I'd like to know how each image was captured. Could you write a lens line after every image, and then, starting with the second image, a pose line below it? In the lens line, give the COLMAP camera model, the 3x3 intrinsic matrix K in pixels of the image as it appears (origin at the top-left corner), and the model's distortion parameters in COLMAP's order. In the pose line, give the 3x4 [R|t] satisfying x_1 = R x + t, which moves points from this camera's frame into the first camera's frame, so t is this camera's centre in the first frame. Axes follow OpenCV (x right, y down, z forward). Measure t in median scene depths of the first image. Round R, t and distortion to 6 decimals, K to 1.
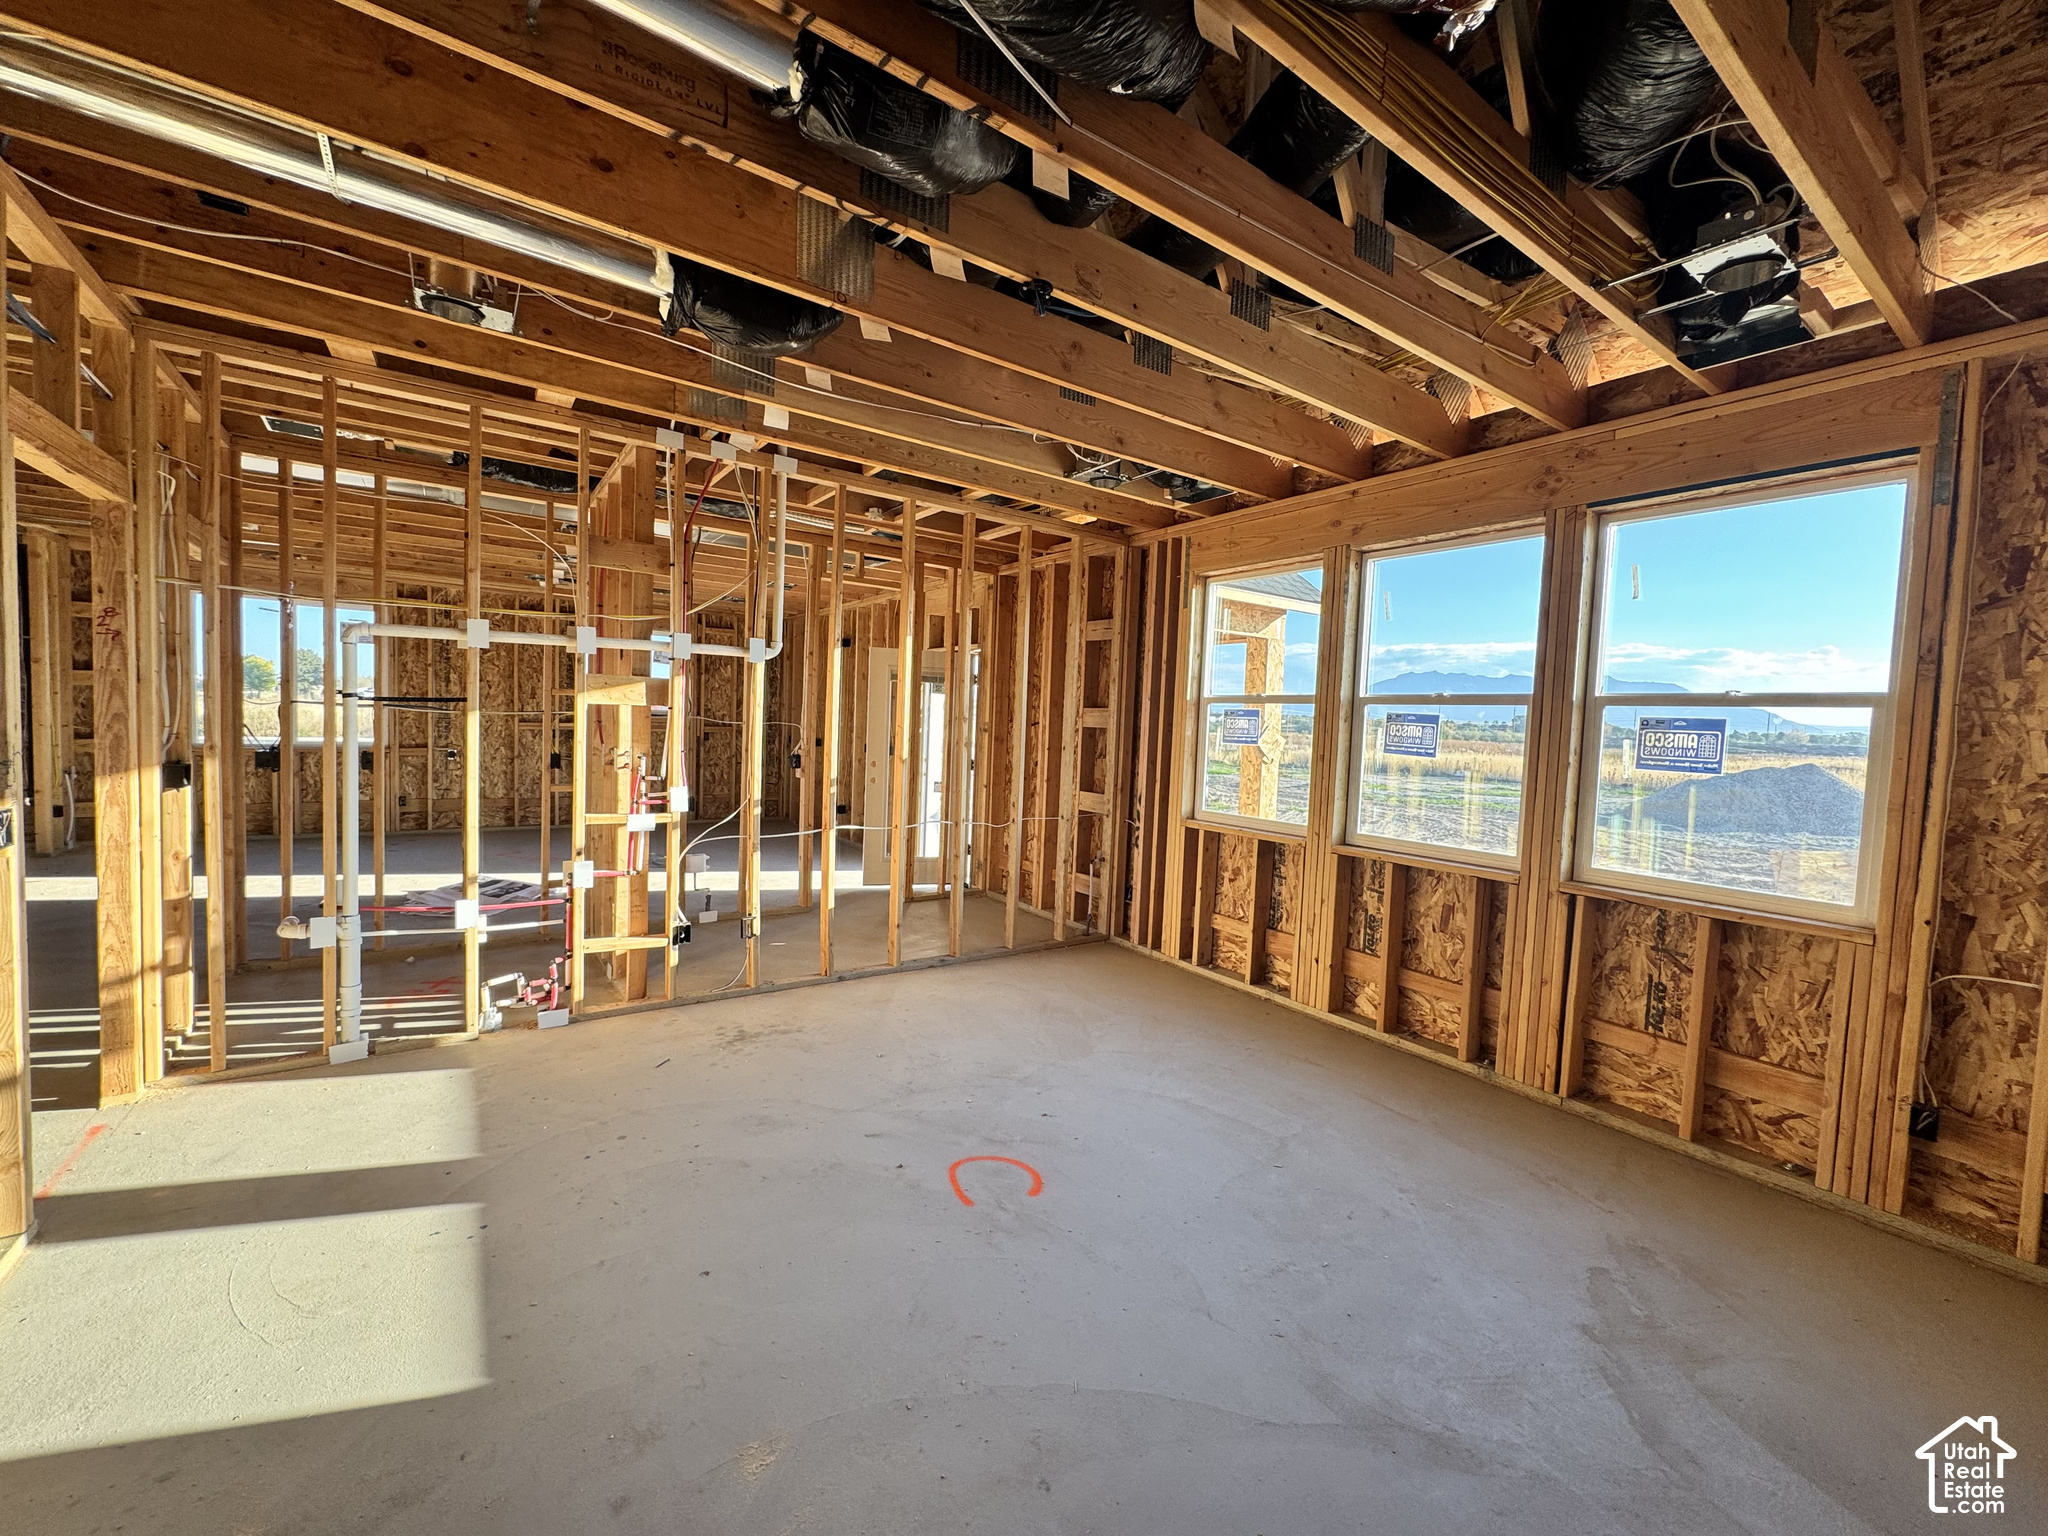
lens RADIAL K [[812.6, 0, 1023.0], [0, 812.6, 766.9], [0, 0, 1]] dist [-0.001251, -0.000533]
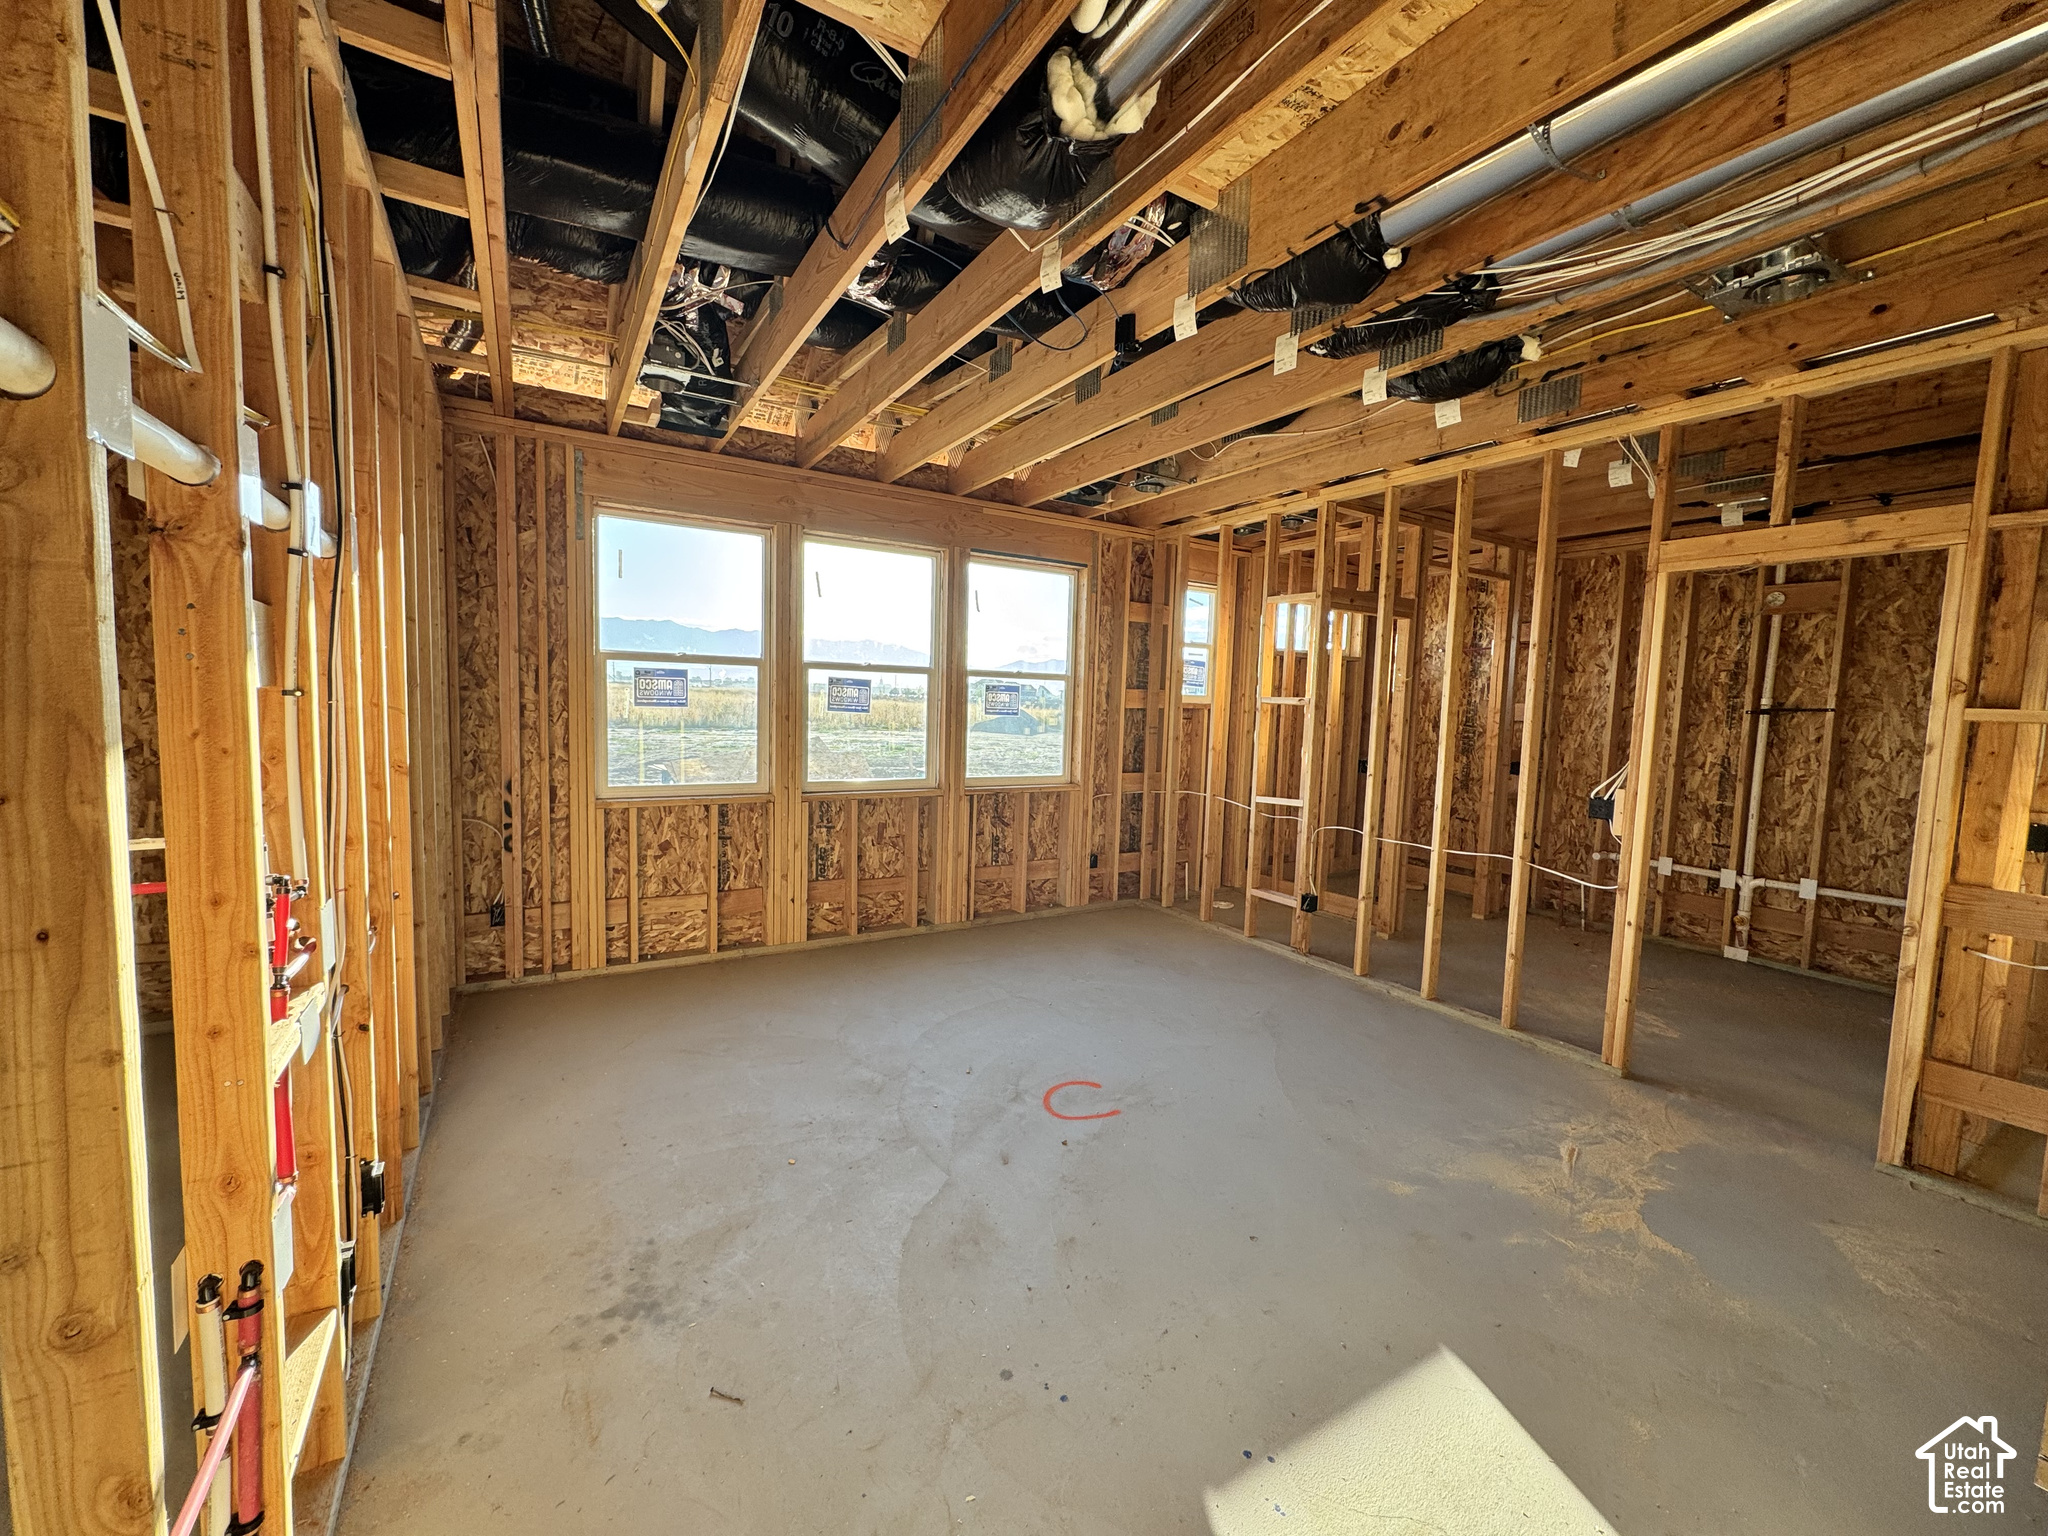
lens RADIAL K [[812.6, 0, 1028.1], [0, 812.6, 765.3], [0, 0, 1]] dist [-0.001251, -0.000533]
pose [[0.073696, -0.115052, 0.990622, -0.813896], [0.032587, 0.993070, 0.112912, -0.070612], [-0.996748, 0.023960, 0.076935, 0.701114]]
